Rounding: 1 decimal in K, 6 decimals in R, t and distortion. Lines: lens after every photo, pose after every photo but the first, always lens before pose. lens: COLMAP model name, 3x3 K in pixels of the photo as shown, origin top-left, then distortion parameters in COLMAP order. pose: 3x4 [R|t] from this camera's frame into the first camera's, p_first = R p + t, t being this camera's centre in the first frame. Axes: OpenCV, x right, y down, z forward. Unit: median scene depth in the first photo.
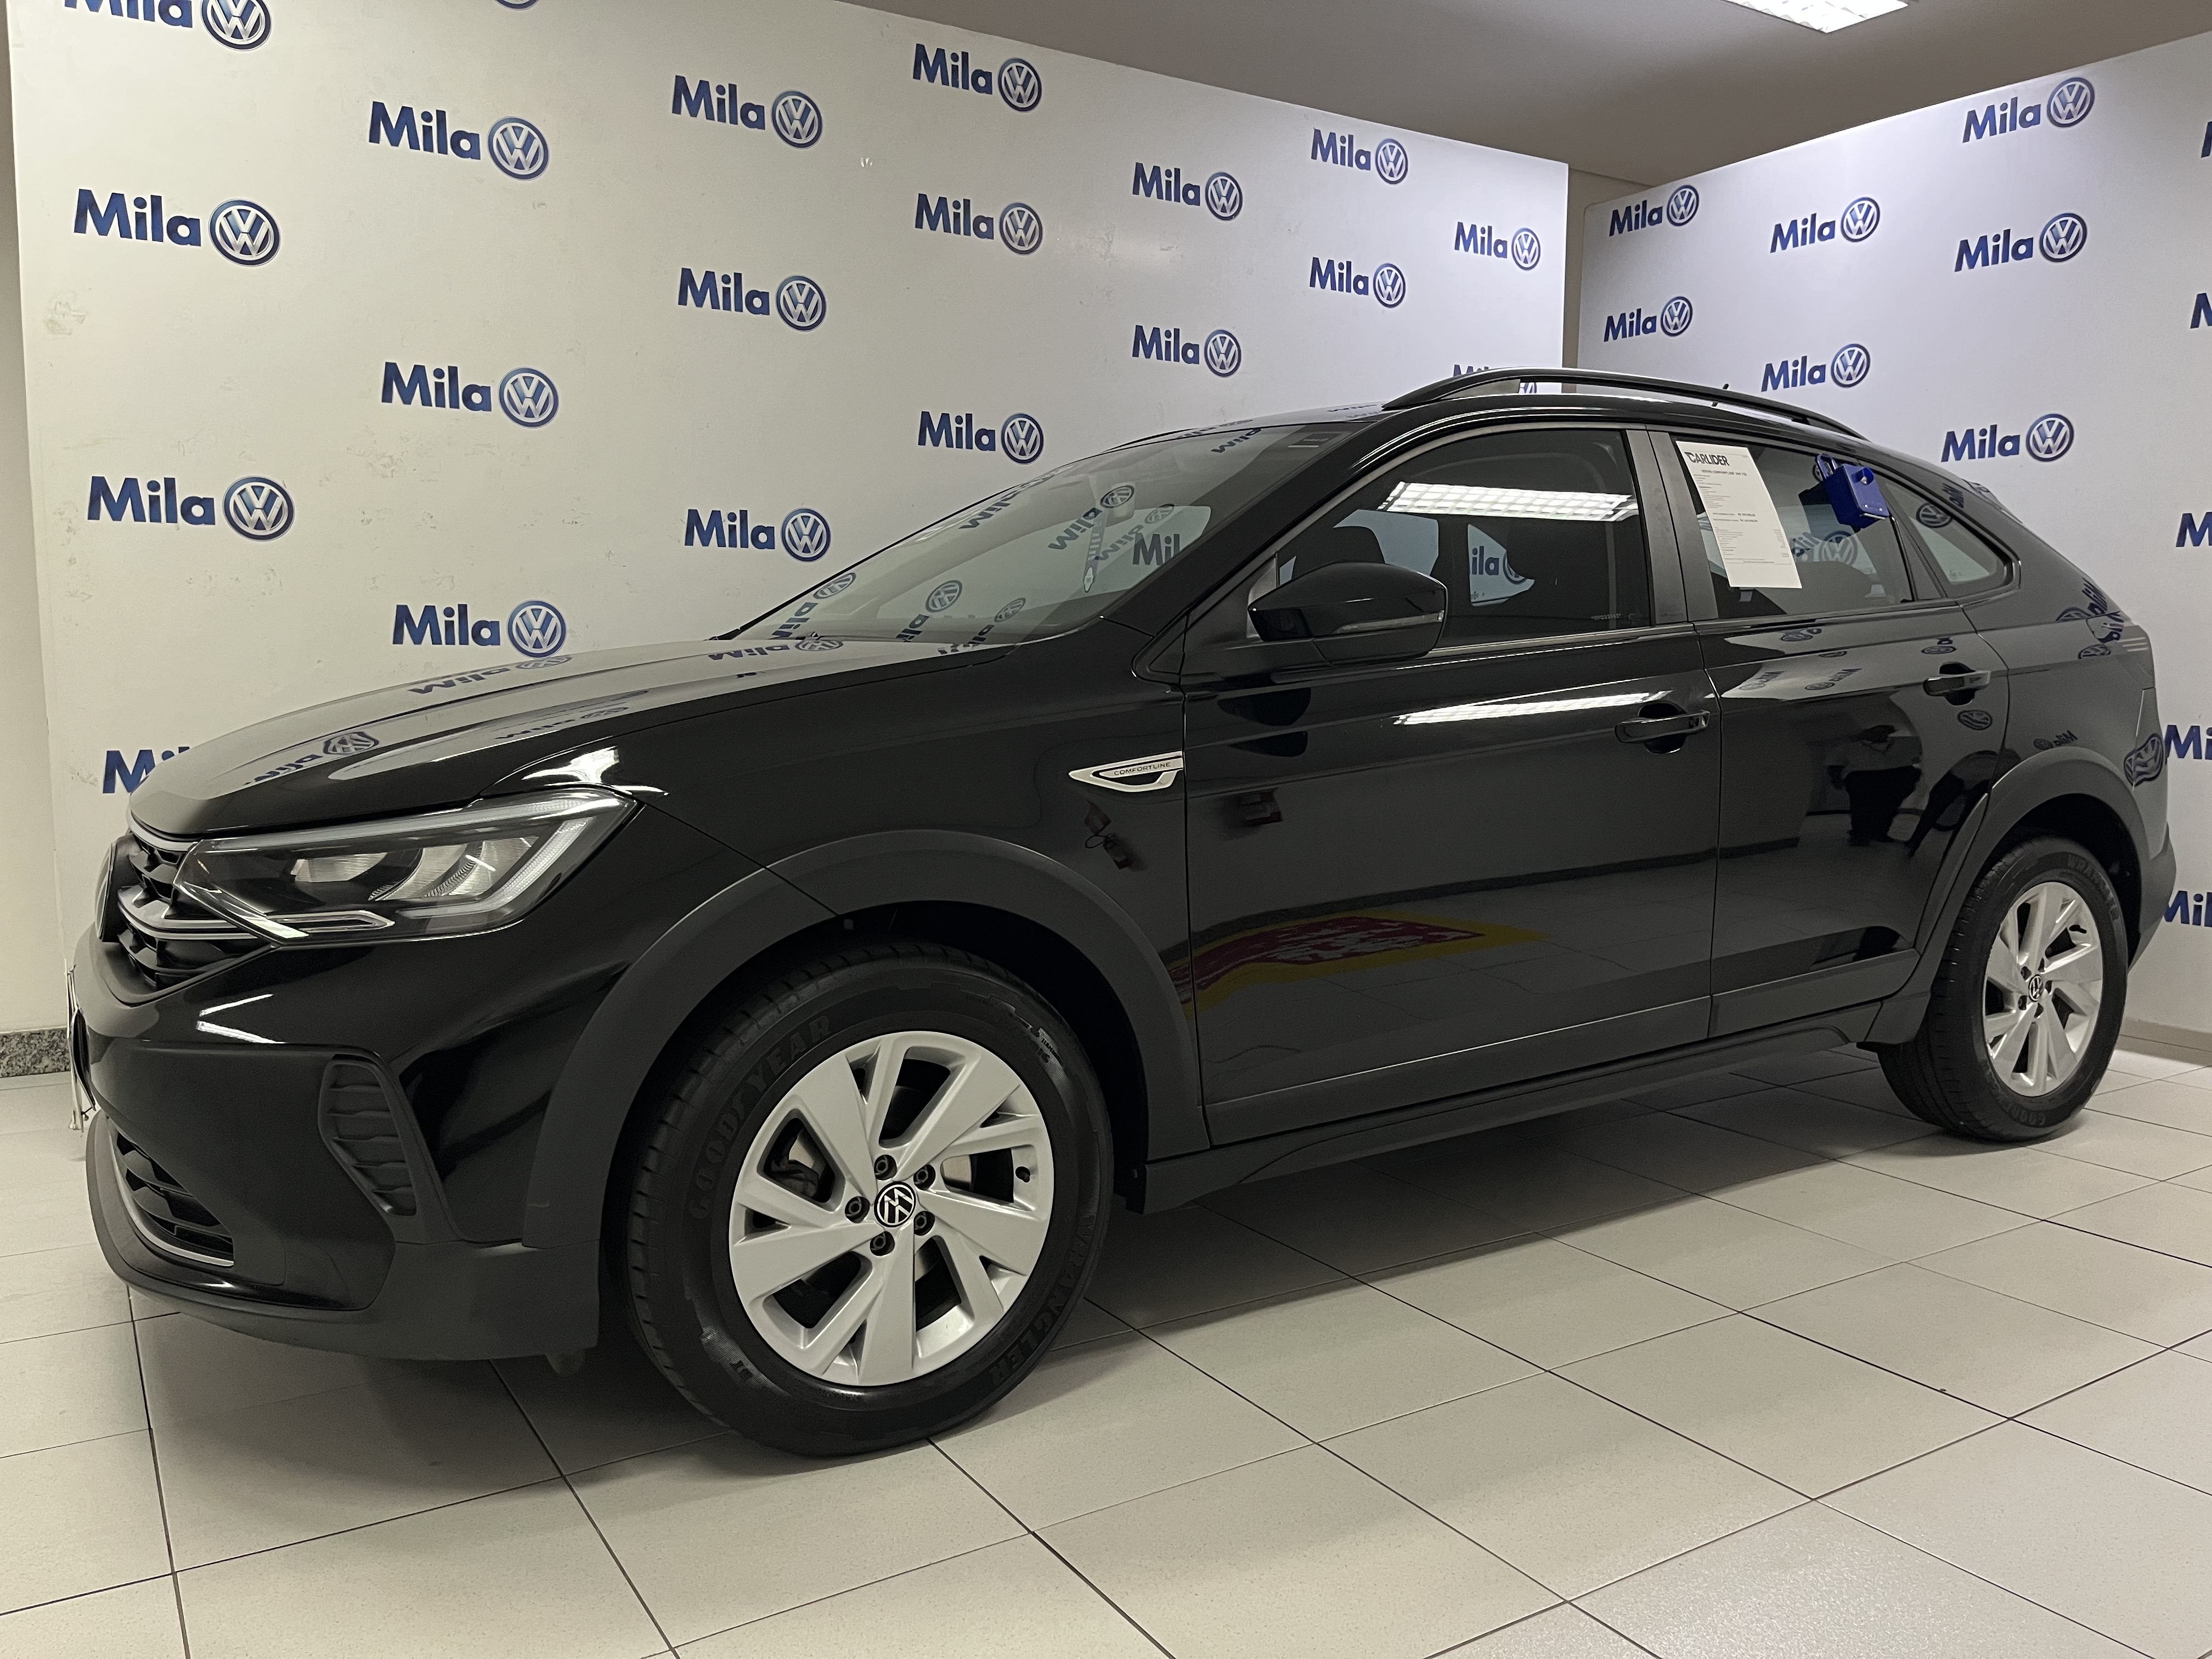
lens RADIAL K [[1668.4, 0, 1082.1], [0, 1668.4, 847.7], [0, 0, 1]] dist [0.049155, -0.063838]
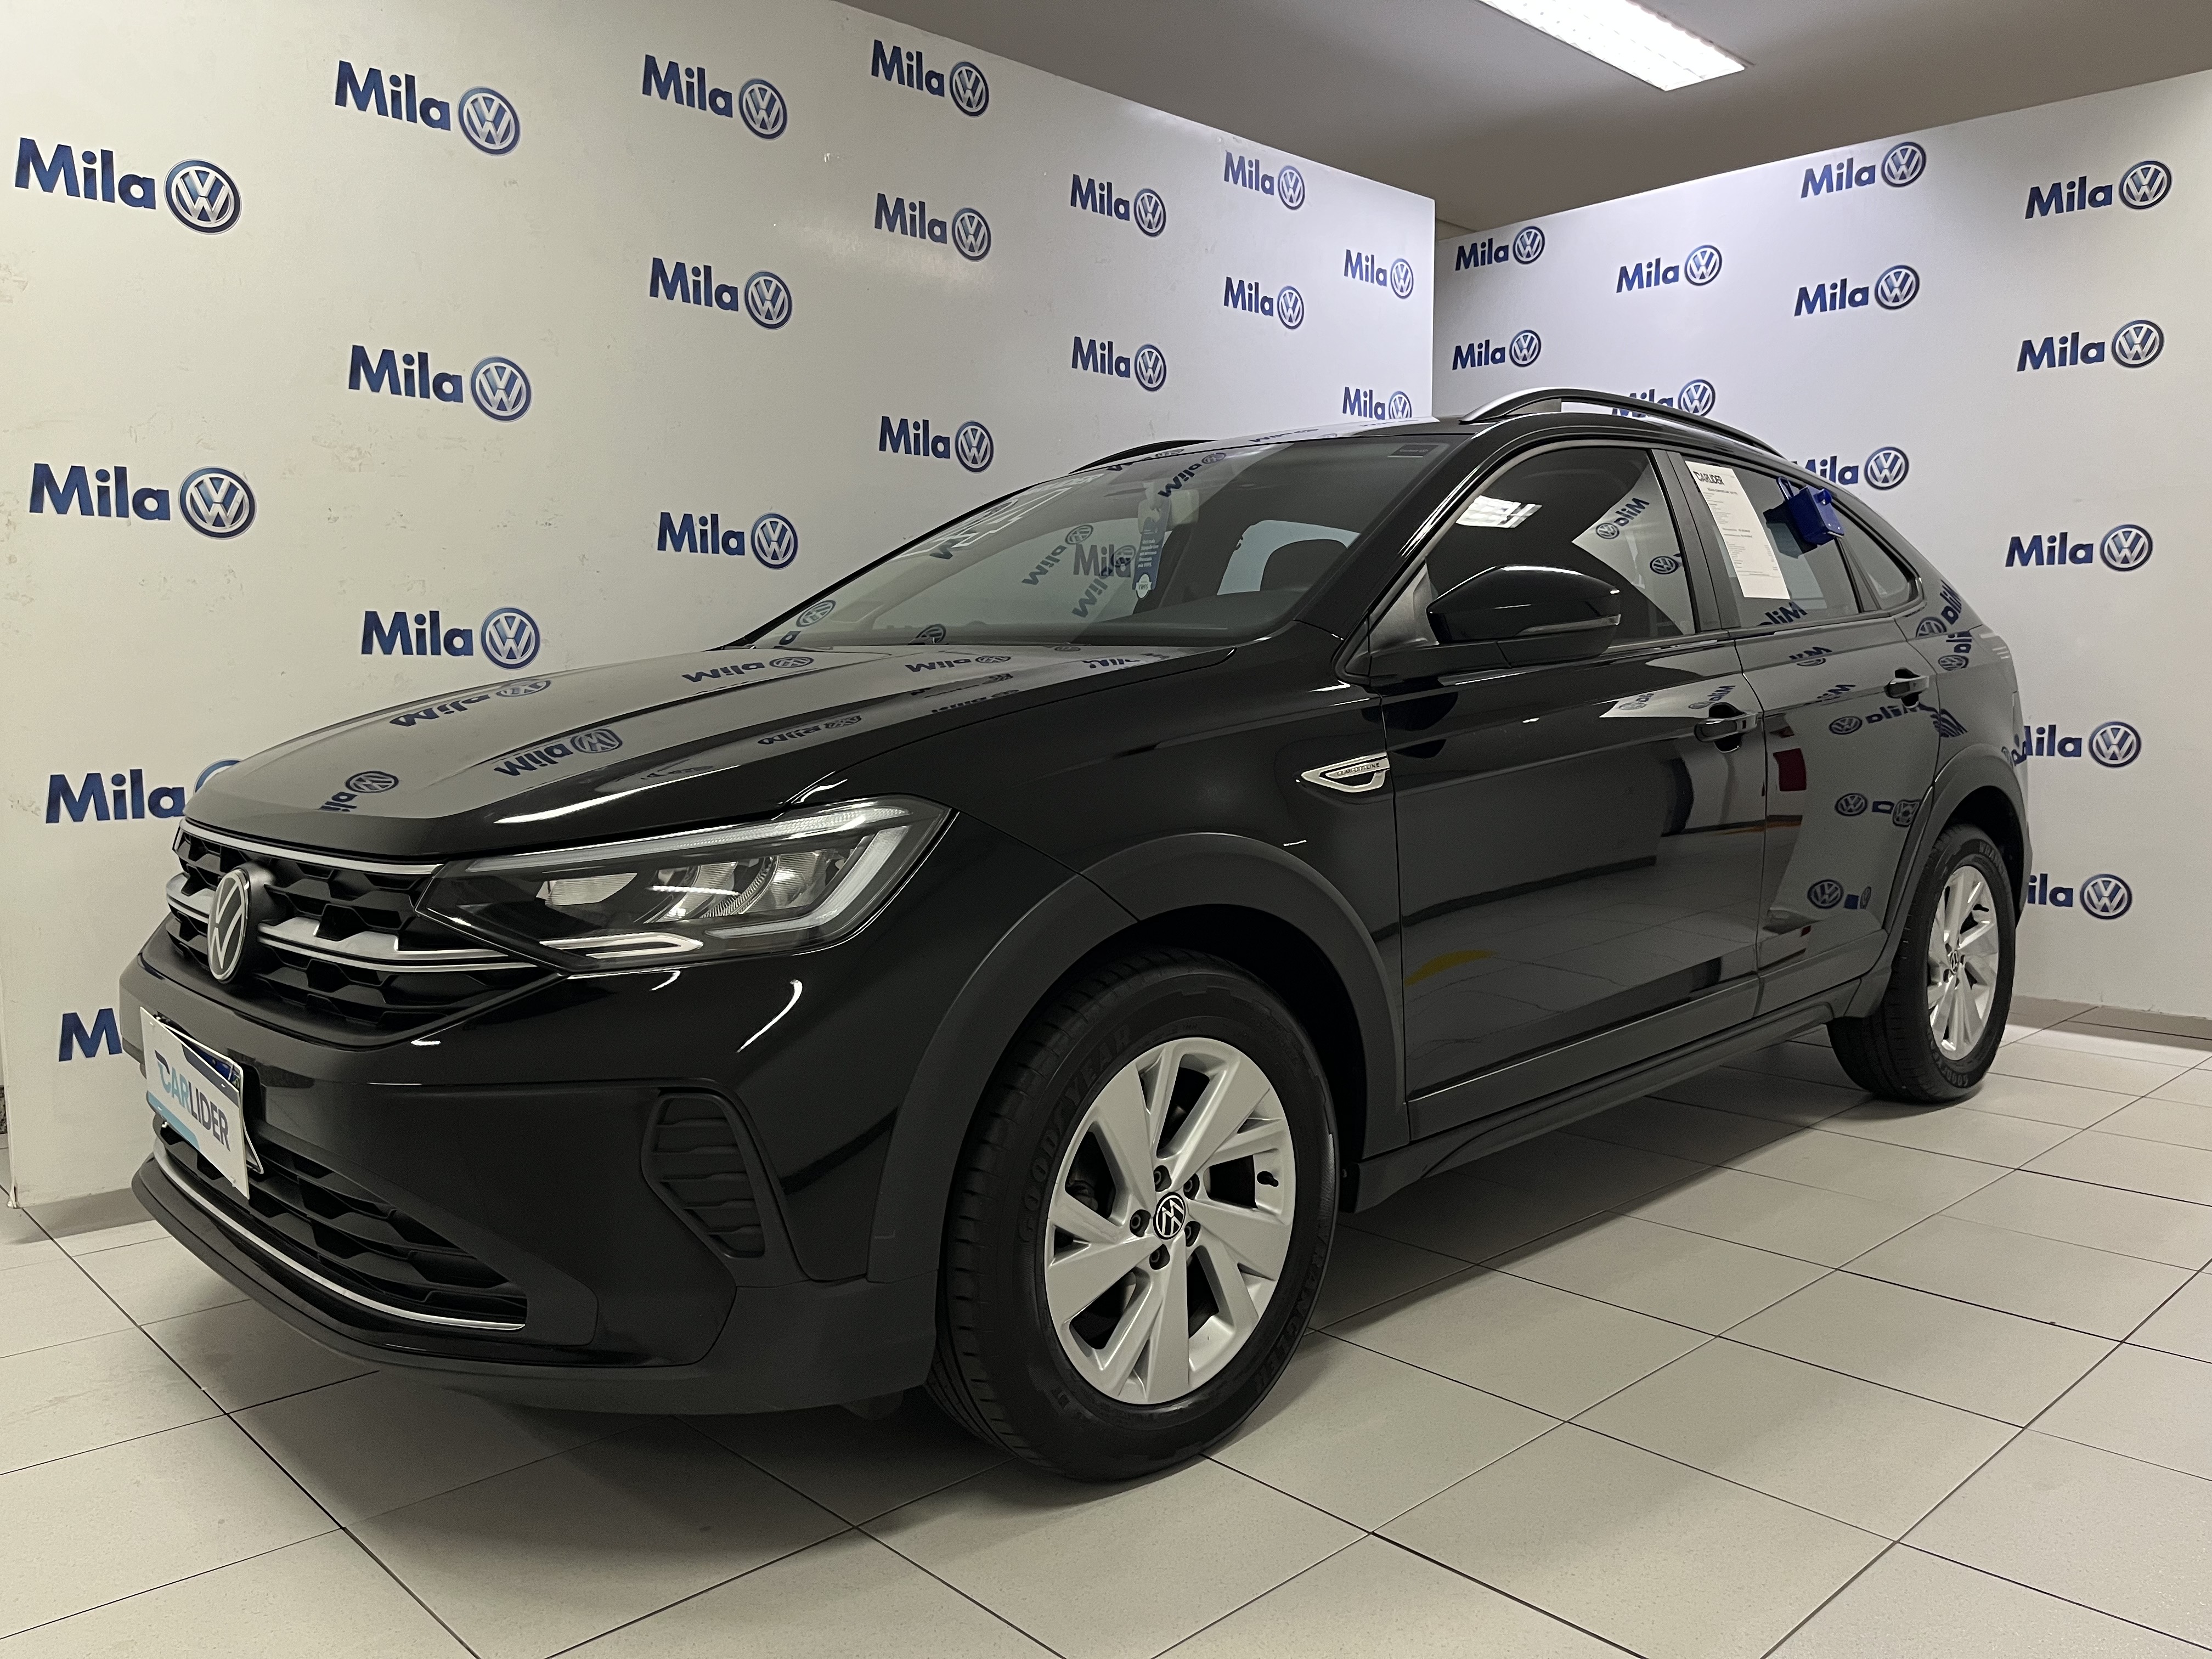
lens RADIAL K [[1668.4, 0, 1161.3], [0, 1668.4, 848.9], [0, 0, 1]] dist [0.049155, -0.063838]
pose [[0.979544, -0.025227, 0.199644, -0.167133], [0.027311, 0.999597, -0.007690, 0.003182], [-0.199369, 0.012985, 0.979838, 0.020851]]
